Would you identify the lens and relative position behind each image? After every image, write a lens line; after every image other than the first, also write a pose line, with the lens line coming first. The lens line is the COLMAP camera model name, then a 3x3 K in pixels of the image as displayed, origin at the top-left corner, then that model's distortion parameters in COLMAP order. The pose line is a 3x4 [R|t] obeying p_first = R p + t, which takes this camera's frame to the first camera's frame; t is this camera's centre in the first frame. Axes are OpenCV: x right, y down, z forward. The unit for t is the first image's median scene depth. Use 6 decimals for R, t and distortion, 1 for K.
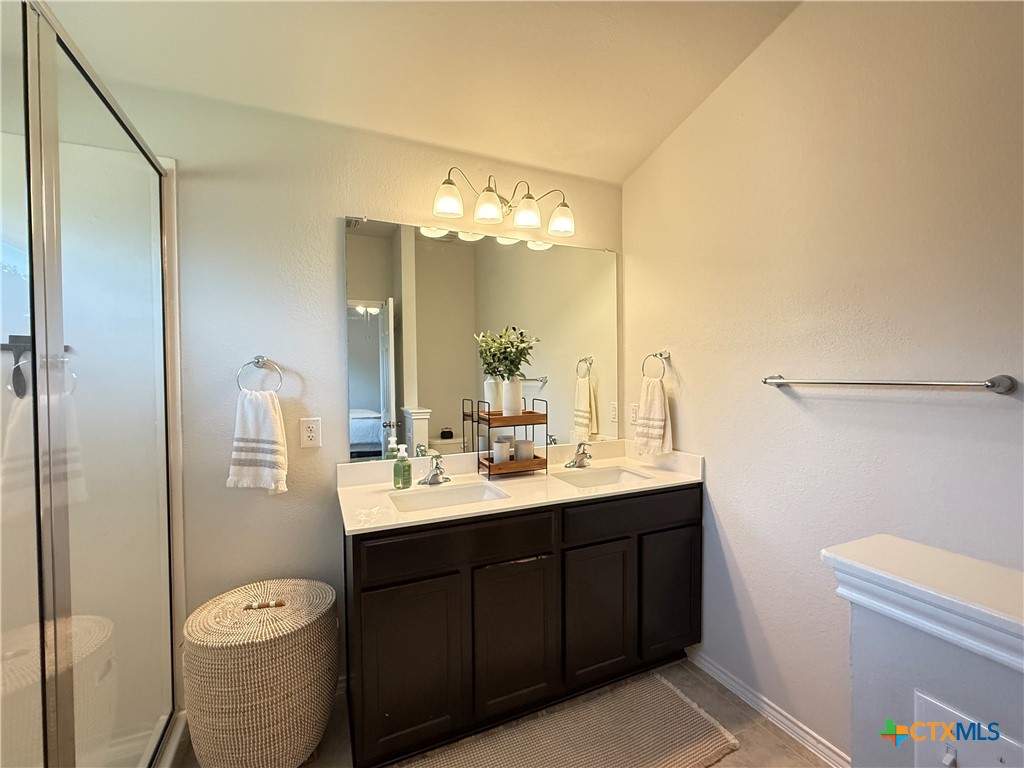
lens RADIAL K [[437.1, 0, 512.0], [0, 437.1, 384.0], [0, 0, 1]] dist [-0.001403, -0.000104]
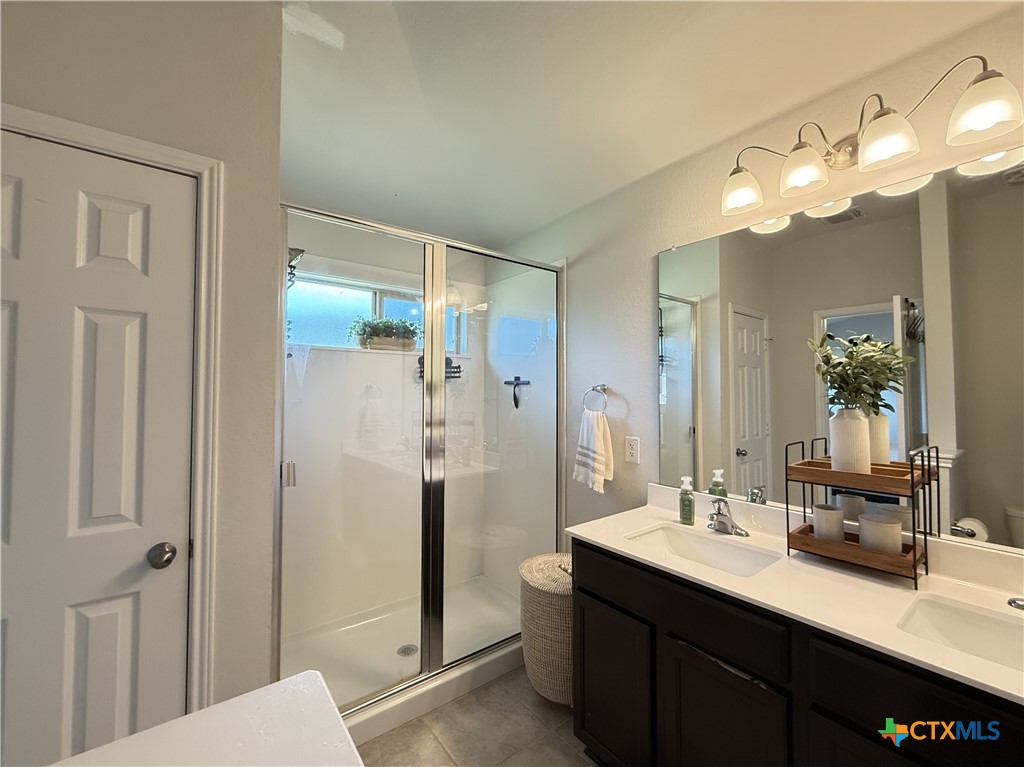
lens RADIAL K [[425.4, 0, 512.0], [0, 425.4, 383.5], [0, 0, 1]] dist [0.001735, 0.000240]
pose [[0.222129, -0.011259, -0.974952, 0.584873], [-0.023474, 0.999582, -0.016891, -0.038646], [0.974735, 0.026638, 0.221772, 0.448872]]
